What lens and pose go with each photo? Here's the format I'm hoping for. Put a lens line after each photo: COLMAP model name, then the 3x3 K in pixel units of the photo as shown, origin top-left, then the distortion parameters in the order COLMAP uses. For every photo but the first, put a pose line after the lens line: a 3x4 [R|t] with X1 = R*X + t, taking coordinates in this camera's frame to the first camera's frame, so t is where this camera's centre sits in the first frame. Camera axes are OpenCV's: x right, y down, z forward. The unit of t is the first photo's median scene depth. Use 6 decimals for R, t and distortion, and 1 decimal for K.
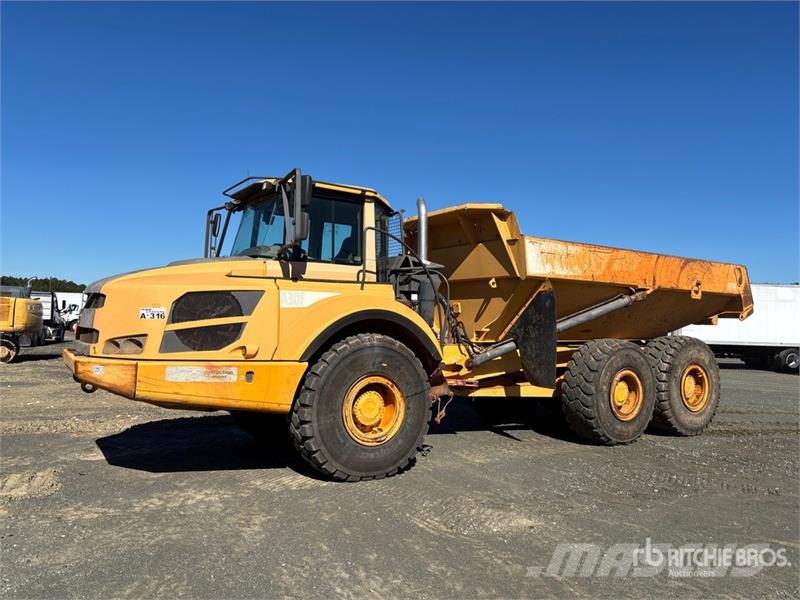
lens RADIAL K [[610.2, 0, 400.0], [0, 610.2, 300.0], [0, 0, 1]] dist [0.069191, -0.084571]
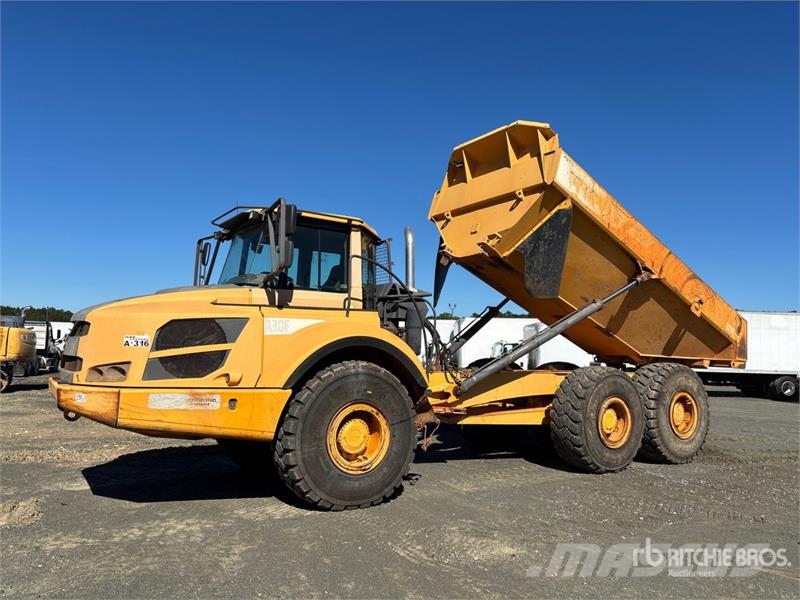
lens RADIAL K [[610.2, 0, 400.0], [0, 610.2, 300.0], [0, 0, 1]] dist [0.069191, -0.084571]
pose [[0.999987, -0.002242, 0.004591, 0.018985], [0.002454, 0.998911, -0.046598, 0.002062], [-0.004482, 0.046609, 0.998903, -0.008111]]
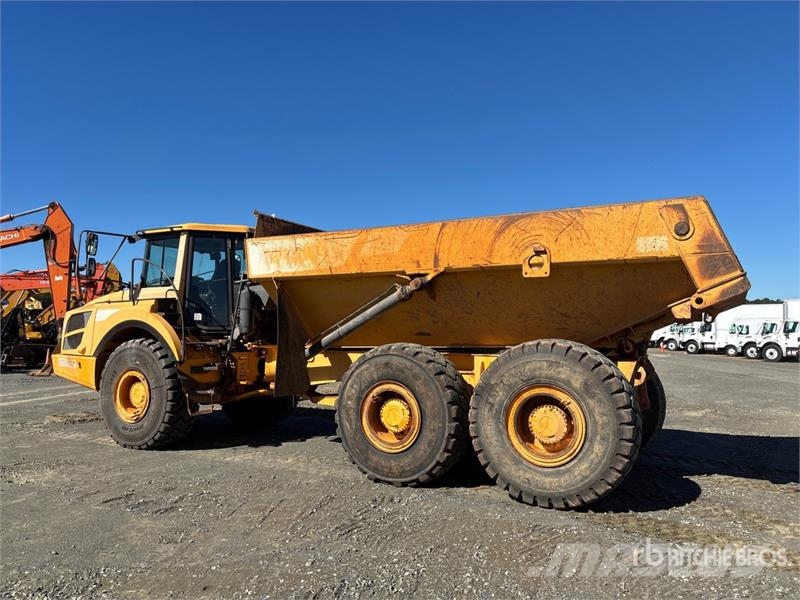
lens RADIAL K [[610.2, 0, 400.0], [0, 610.2, 300.0], [0, 0, 1]] dist [0.069191, -0.084571]
pose [[0.455755, -0.068856, -0.887438, 1.305416], [0.042515, 0.997549, -0.055565, 0.065652], [0.889090, -0.012405, 0.457565, 0.833045]]
